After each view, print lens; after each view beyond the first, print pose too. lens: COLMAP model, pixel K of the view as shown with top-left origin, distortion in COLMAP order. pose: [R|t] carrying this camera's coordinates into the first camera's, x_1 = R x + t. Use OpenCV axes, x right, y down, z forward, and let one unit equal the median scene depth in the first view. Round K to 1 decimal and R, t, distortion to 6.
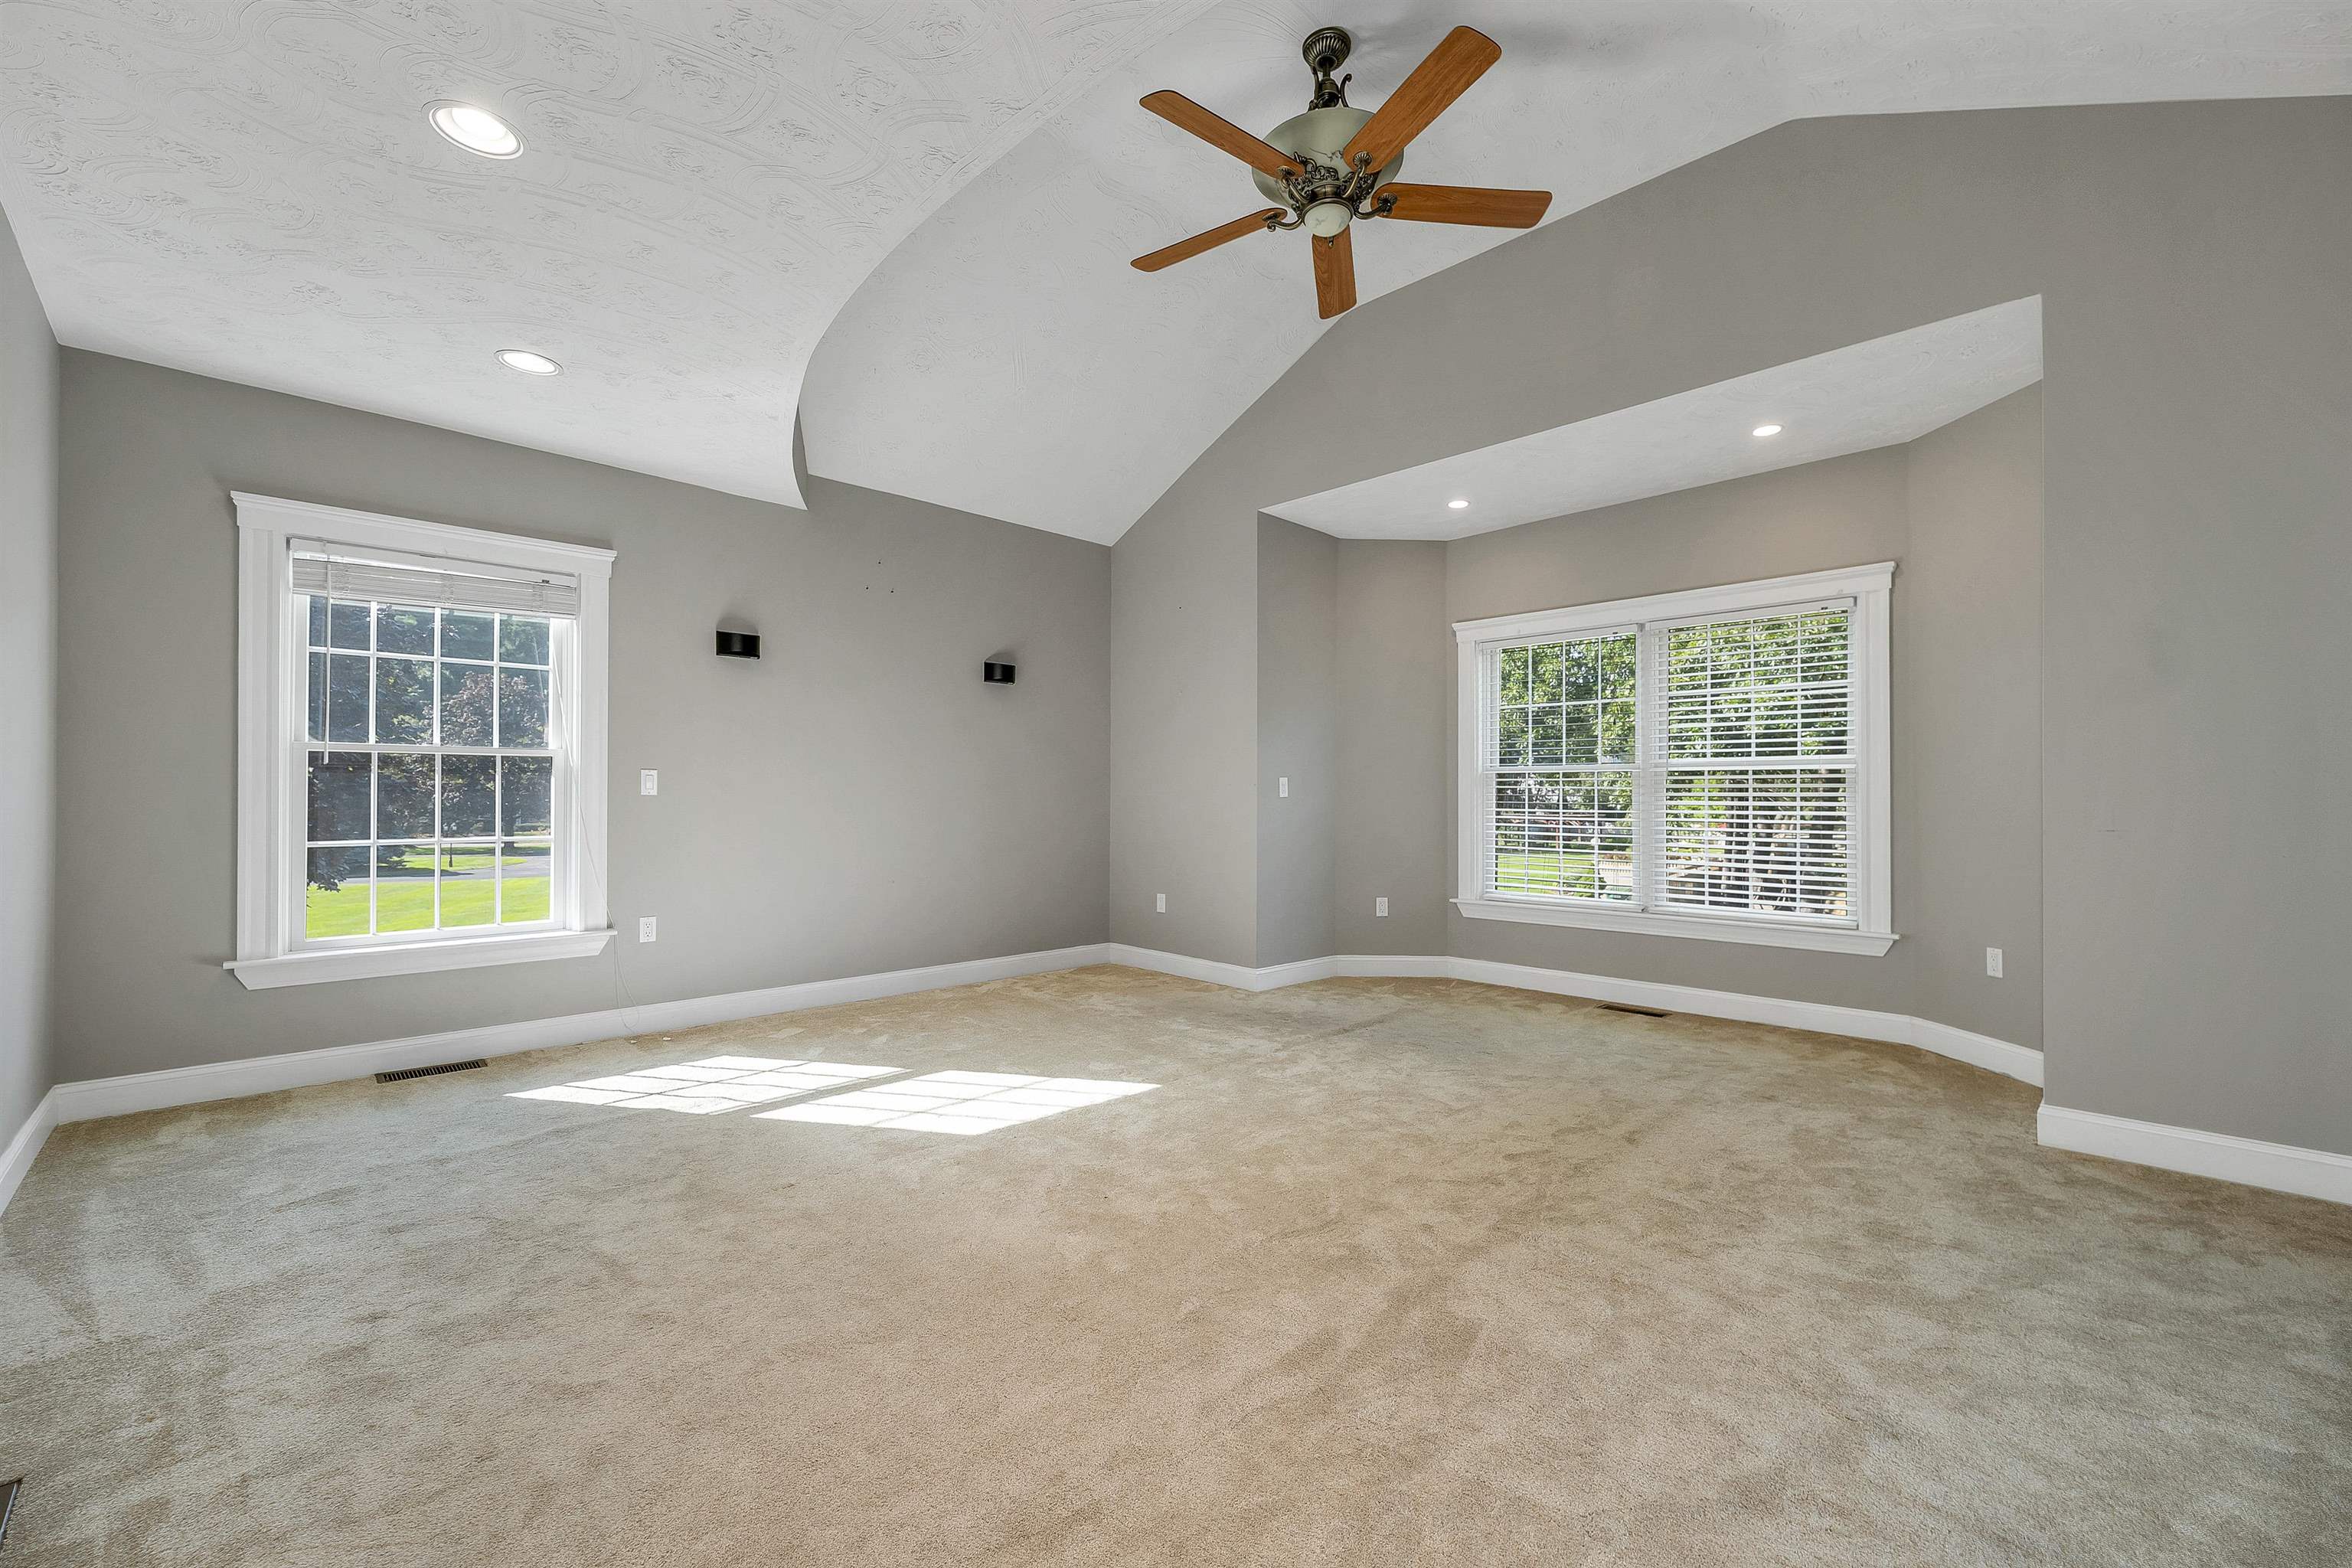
lens RADIAL K [[973.4, 0, 1185.4], [0, 973.4, 804.3], [0, 0, 1]] dist [0.001307, -0.000180]
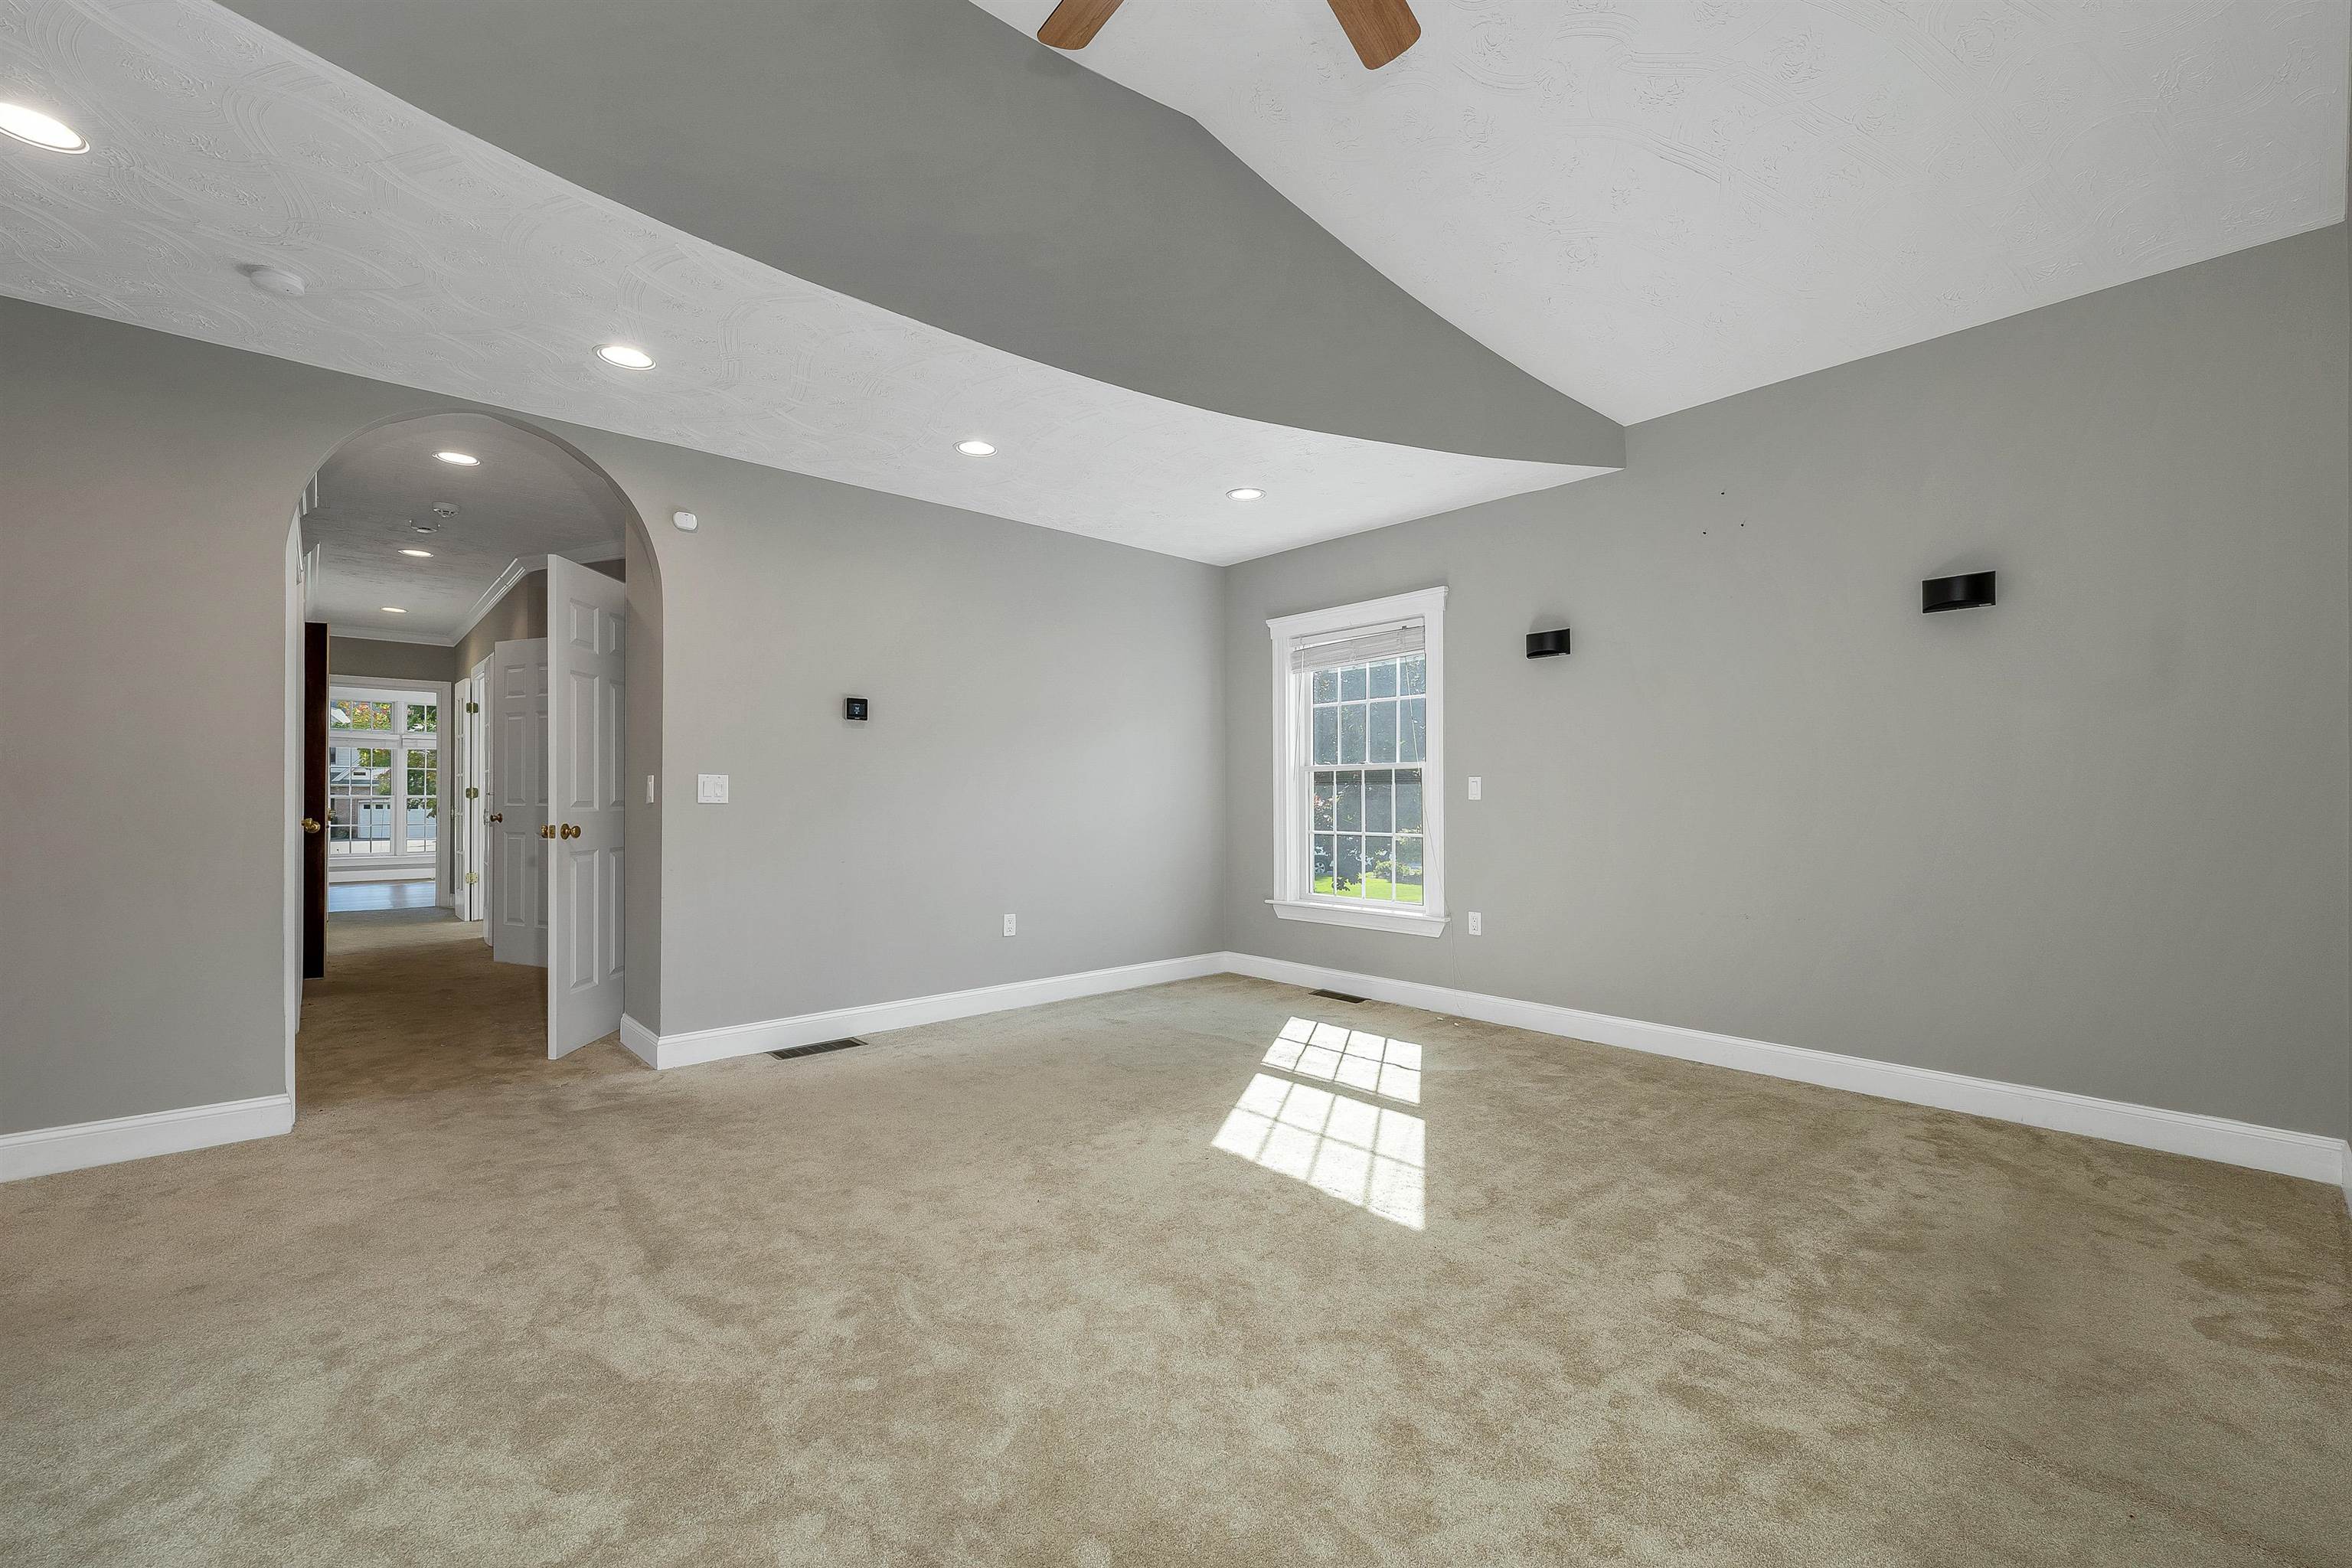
lens RADIAL K [[973.4, 0, 1185.4], [0, 973.4, 804.3], [0, 0, 1]] dist [0.001307, -0.000180]
pose [[-0.027537, 0.005510, -0.999606, 0.634896], [-0.007038, 0.999959, 0.005706, -0.009315], [0.999596, 0.007192, -0.027497, 0.824055]]
